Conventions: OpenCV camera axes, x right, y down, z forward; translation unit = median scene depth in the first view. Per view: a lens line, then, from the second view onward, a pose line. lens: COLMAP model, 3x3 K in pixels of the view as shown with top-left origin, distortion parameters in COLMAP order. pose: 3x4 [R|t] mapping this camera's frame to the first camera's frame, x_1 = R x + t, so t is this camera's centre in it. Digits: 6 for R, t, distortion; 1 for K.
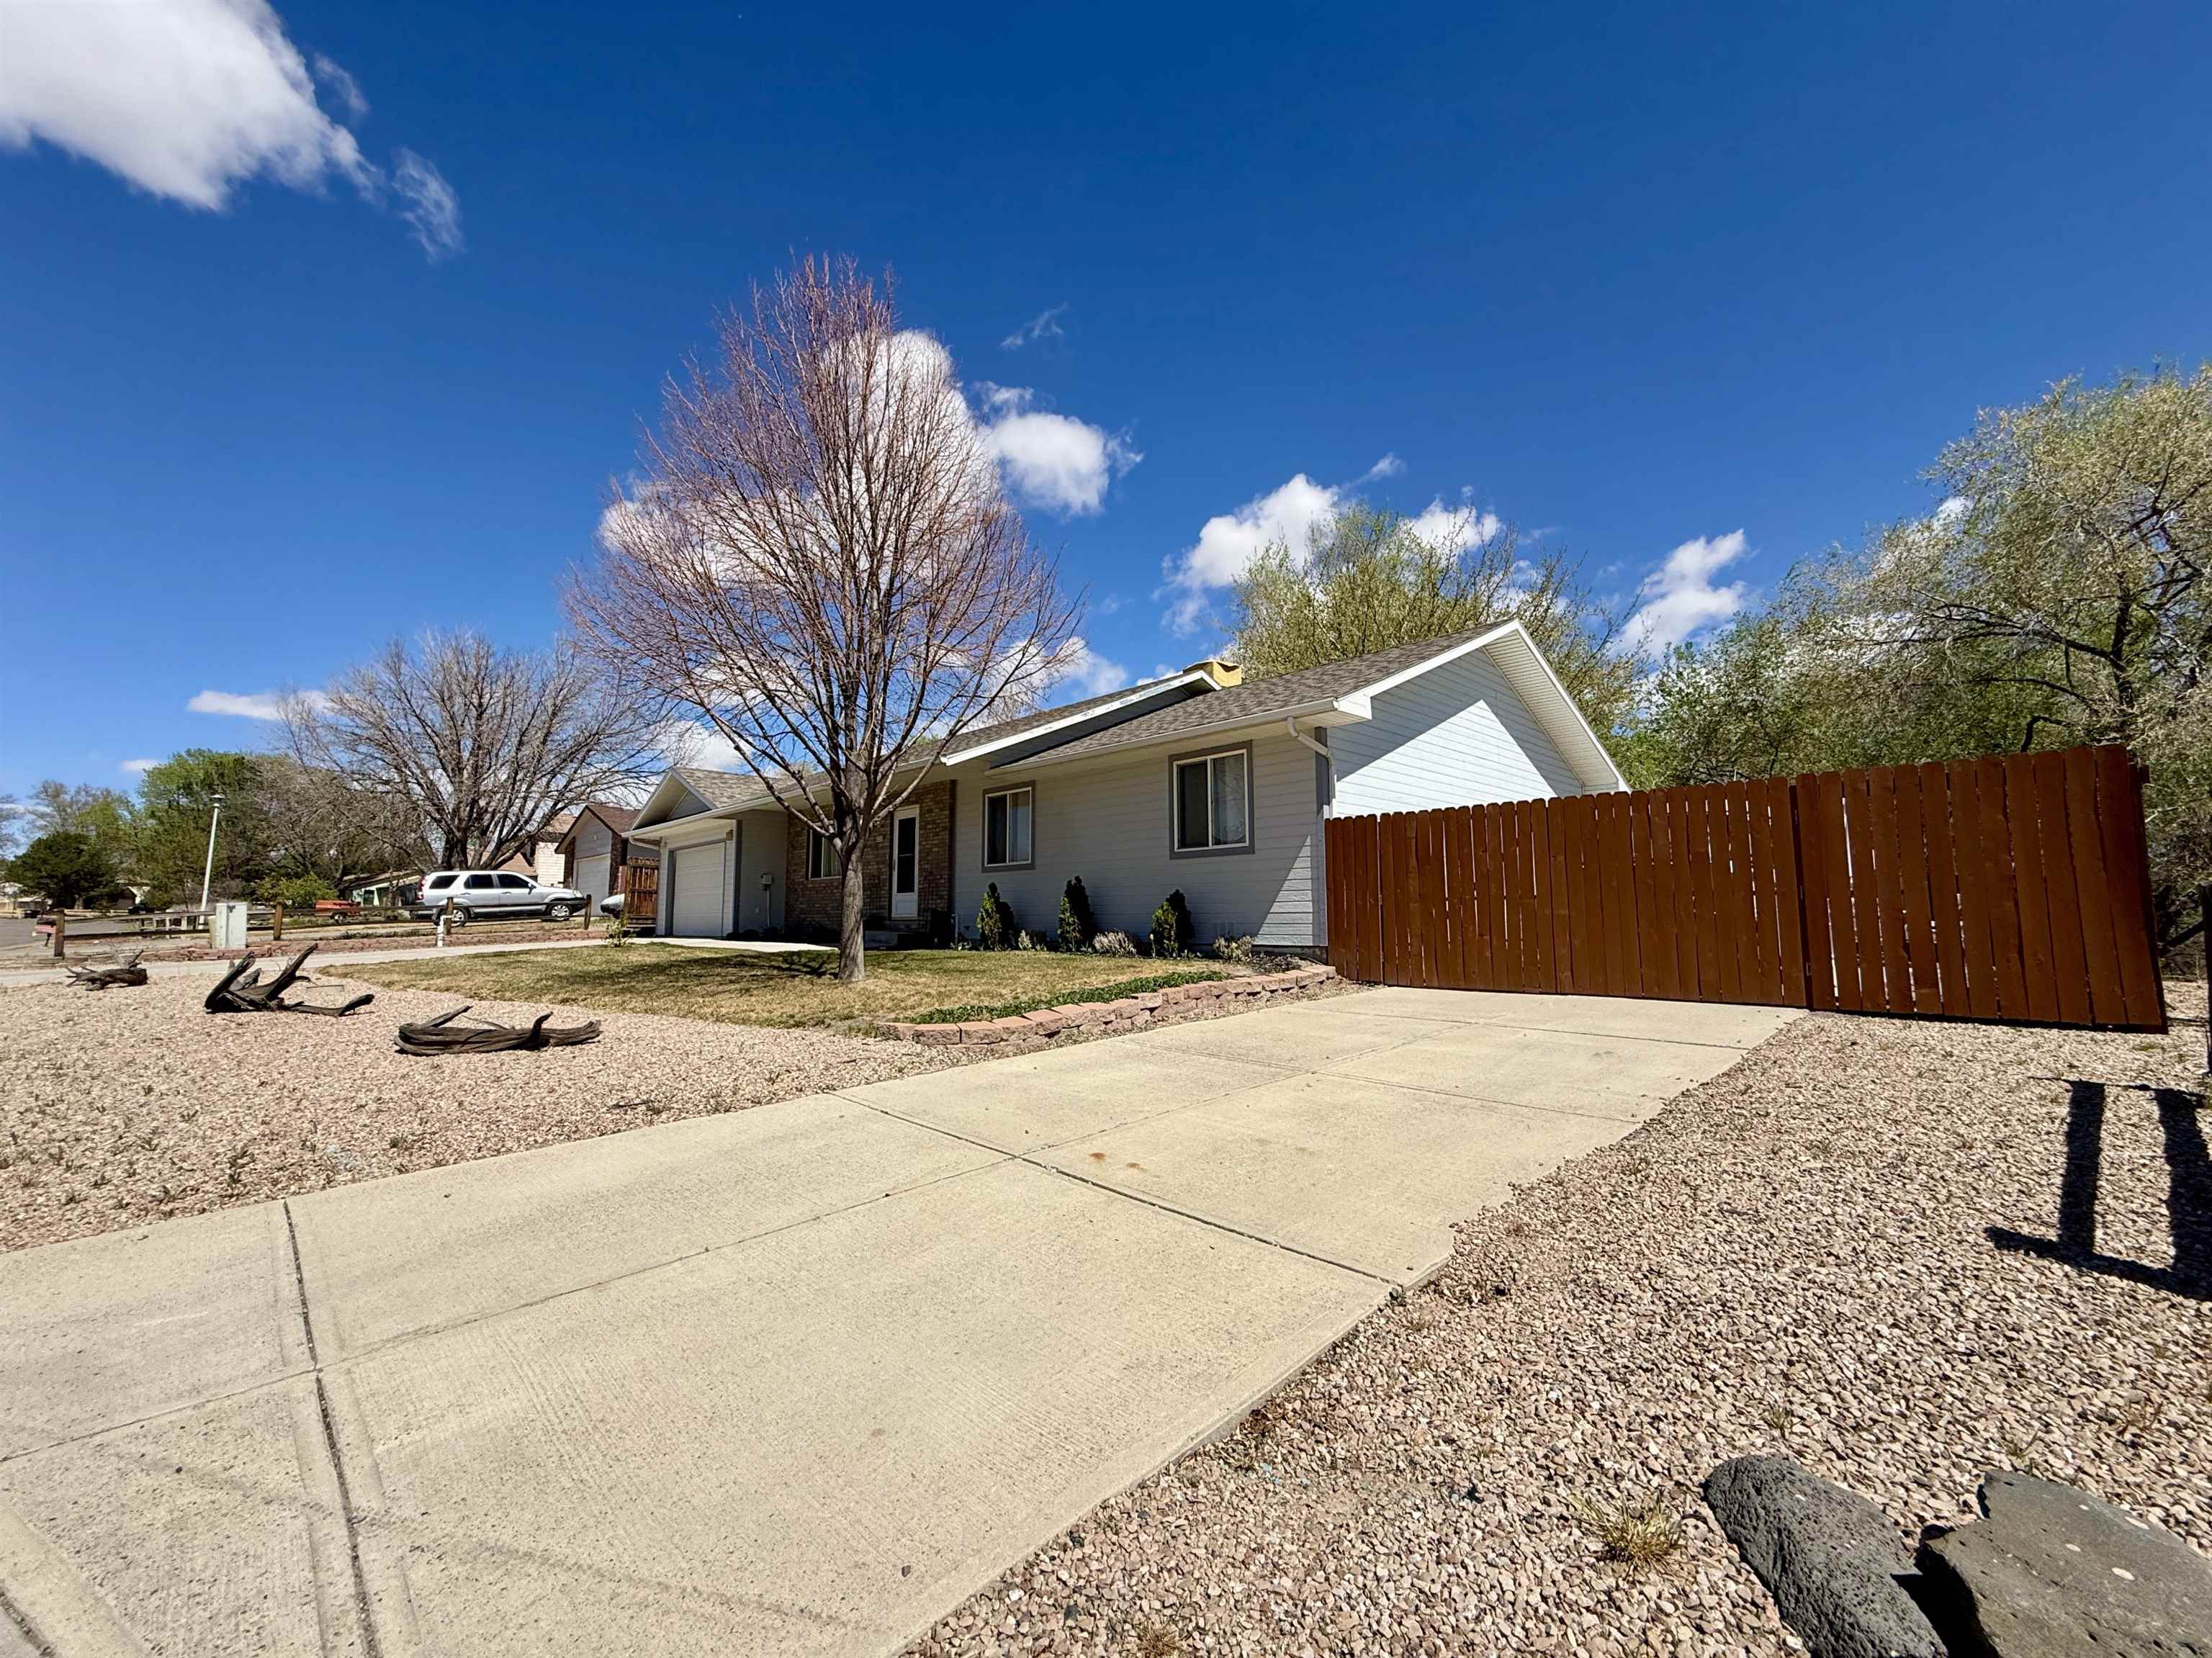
lens RADIAL K [[881.8, 0, 1112.2], [0, 881.8, 823.1], [0, 0, 1]] dist [-0.003022, 0.000584]
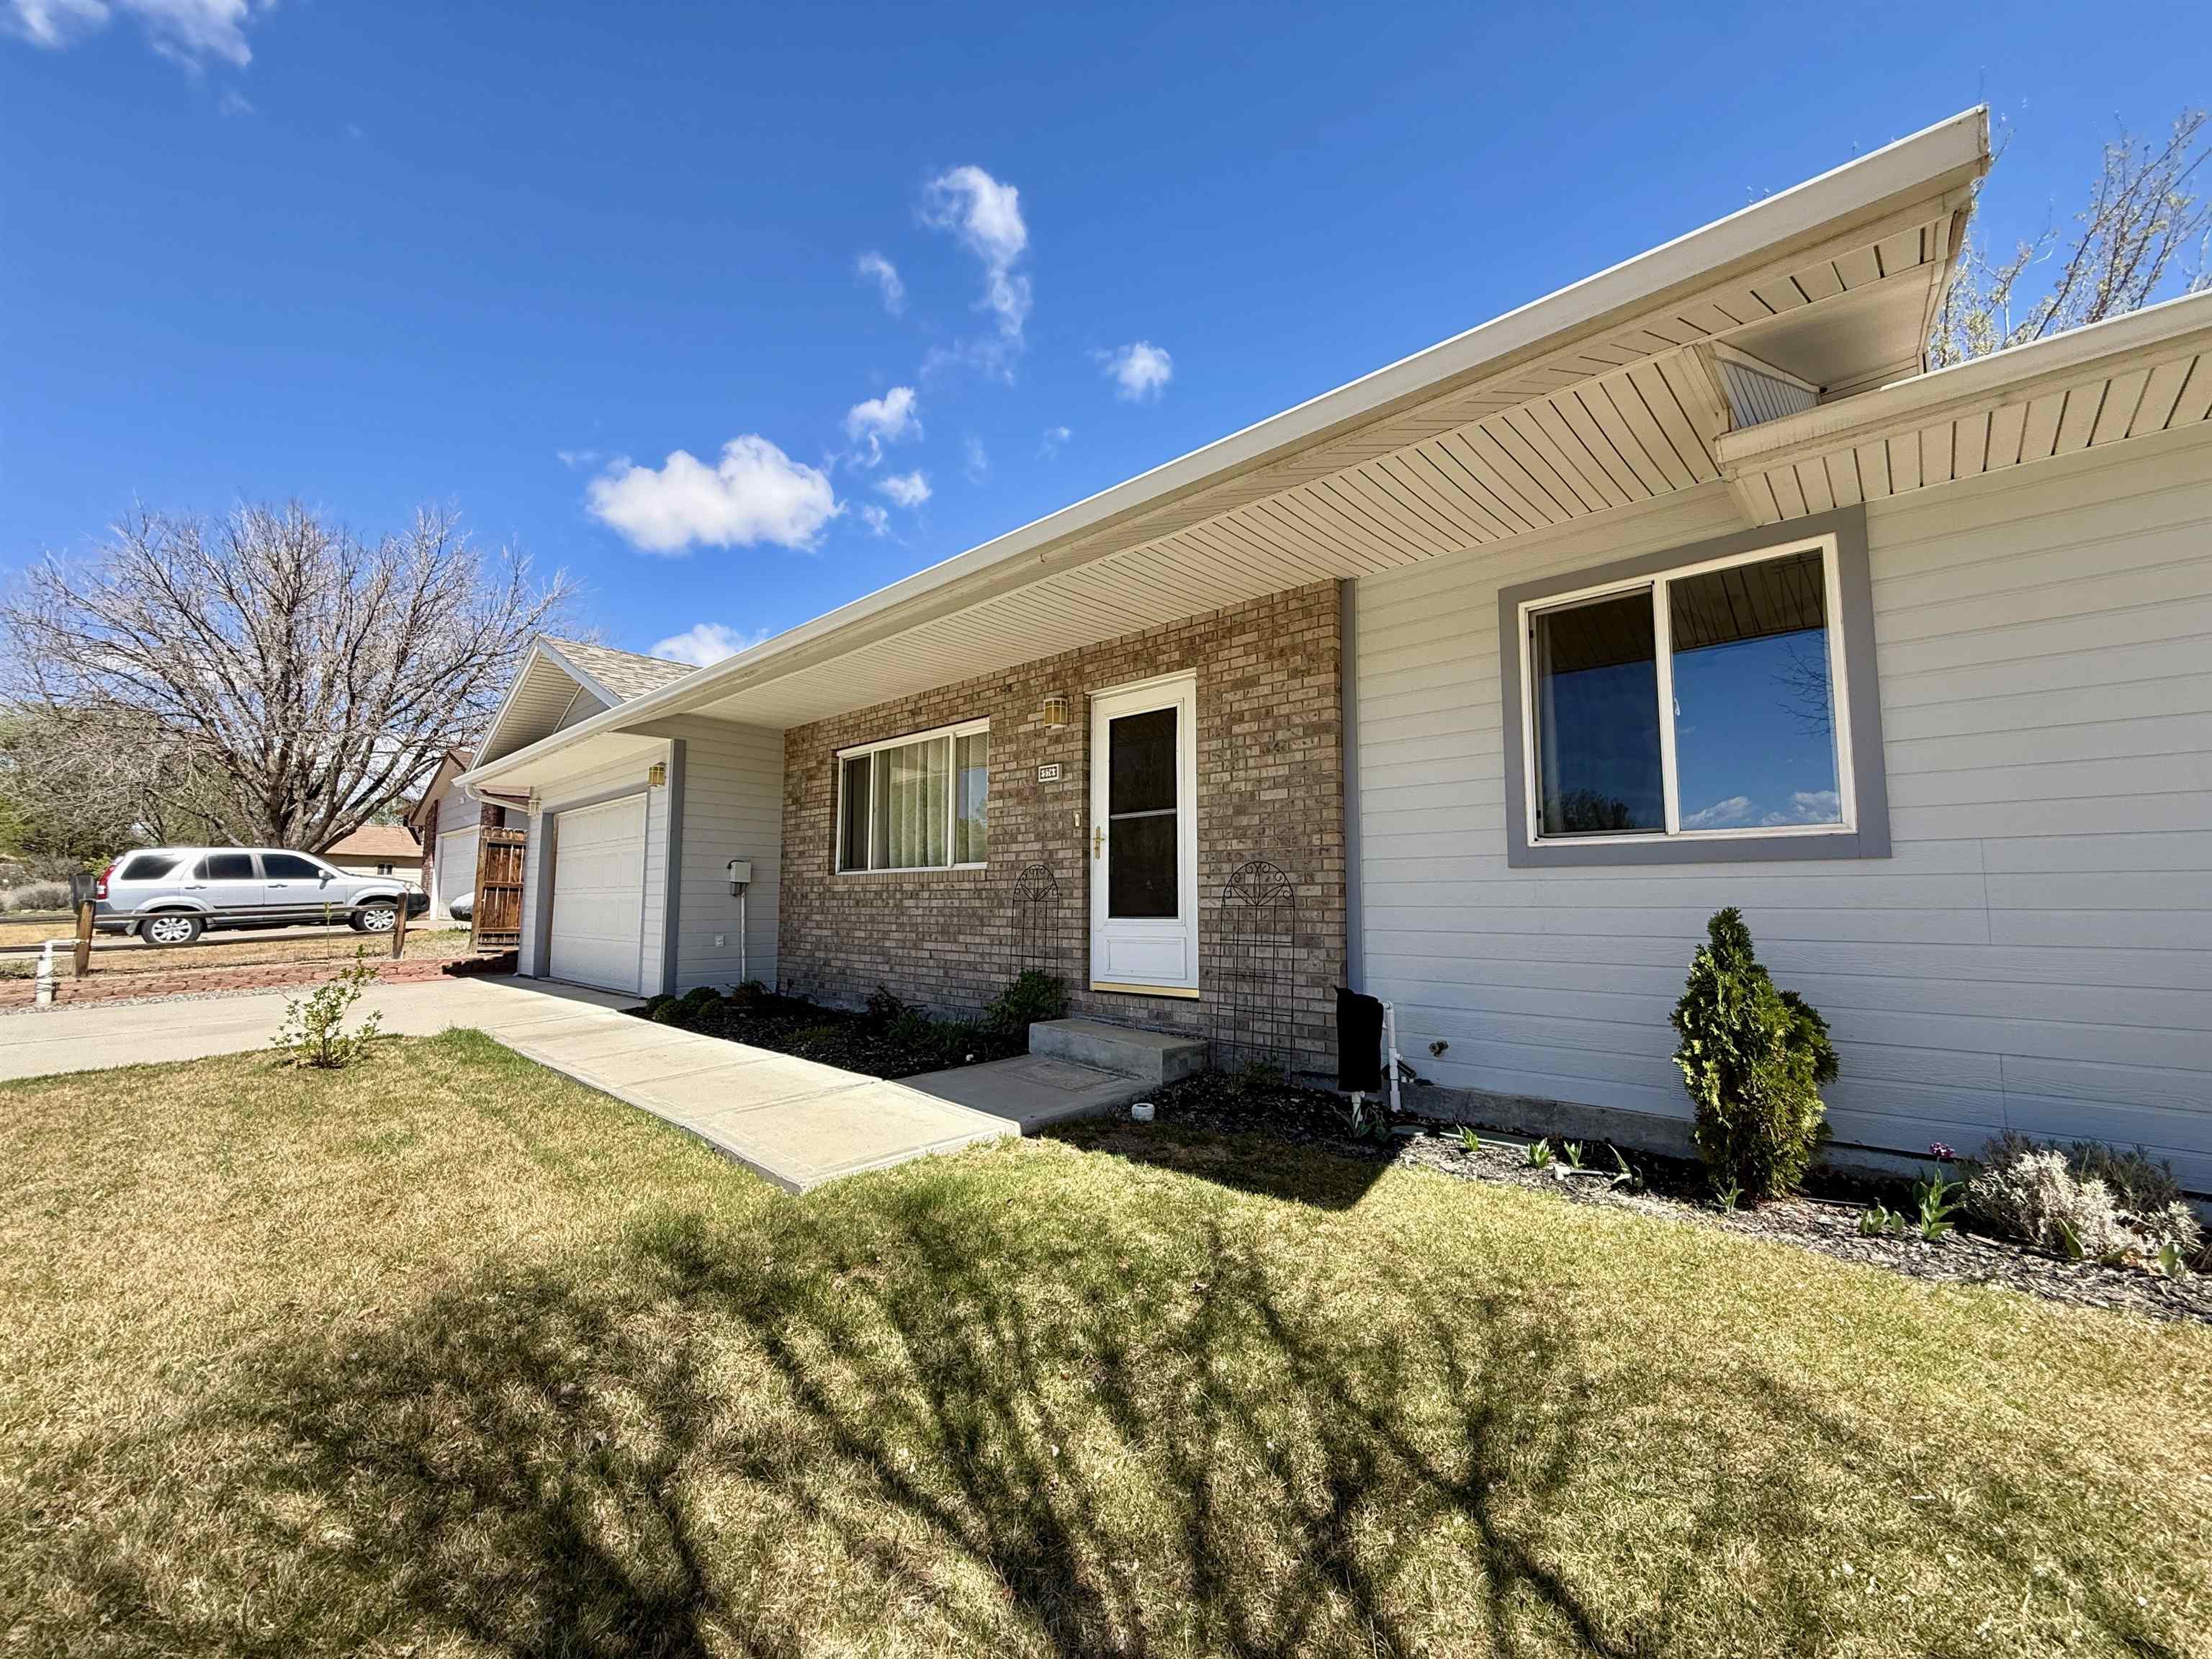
lens RADIAL K [[881.9, 0, 1101.9], [0, 881.9, 825.4], [0, 0, 1]] dist [-0.003022, 0.000584]
pose [[0.999092, 0.008168, 0.041820, -0.260673], [-0.009089, 0.999719, 0.021877, 0.032622], [-0.041630, -0.022237, 0.998886, 0.625641]]
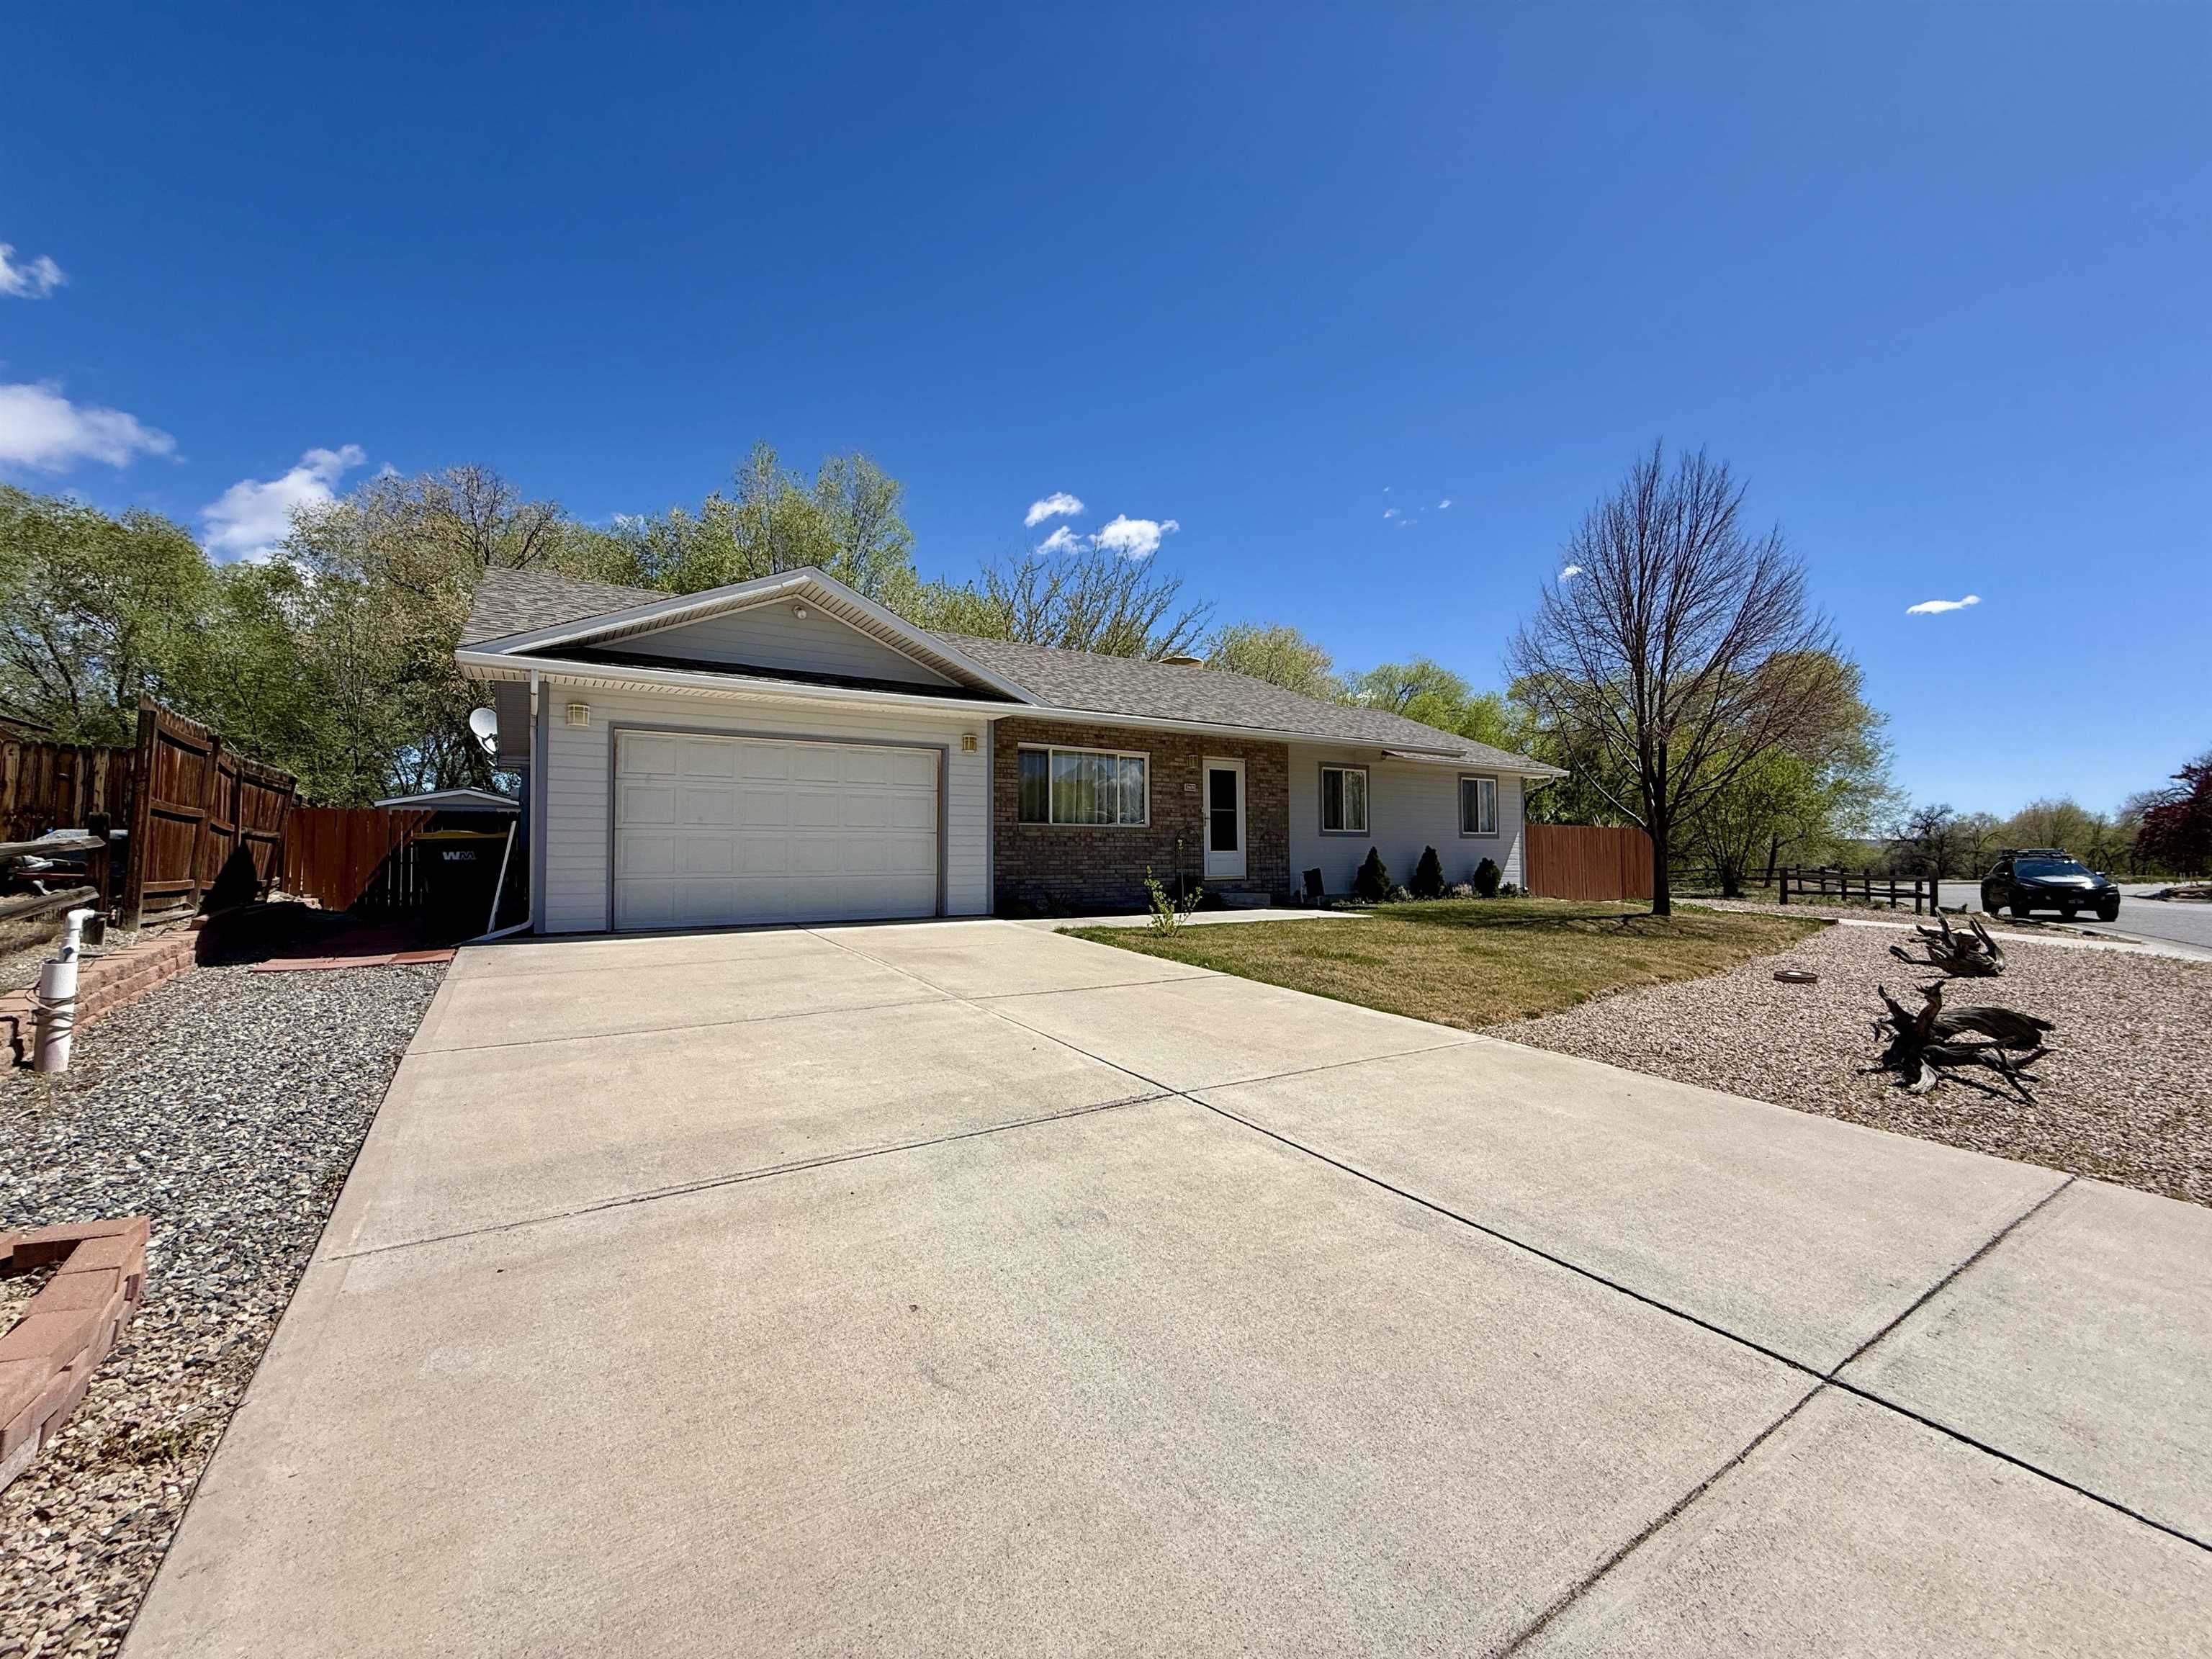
lens RADIAL K [[881.9, 0, 1089.1], [0, 881.9, 838.2], [0, 0, 1]] dist [-0.003022, 0.000584]
pose [[0.199752, 0.022716, 0.979583, -1.149836], [-0.105425, 0.994426, -0.001562, 0.080843], [-0.974158, -0.102961, 0.201034, 0.931196]]
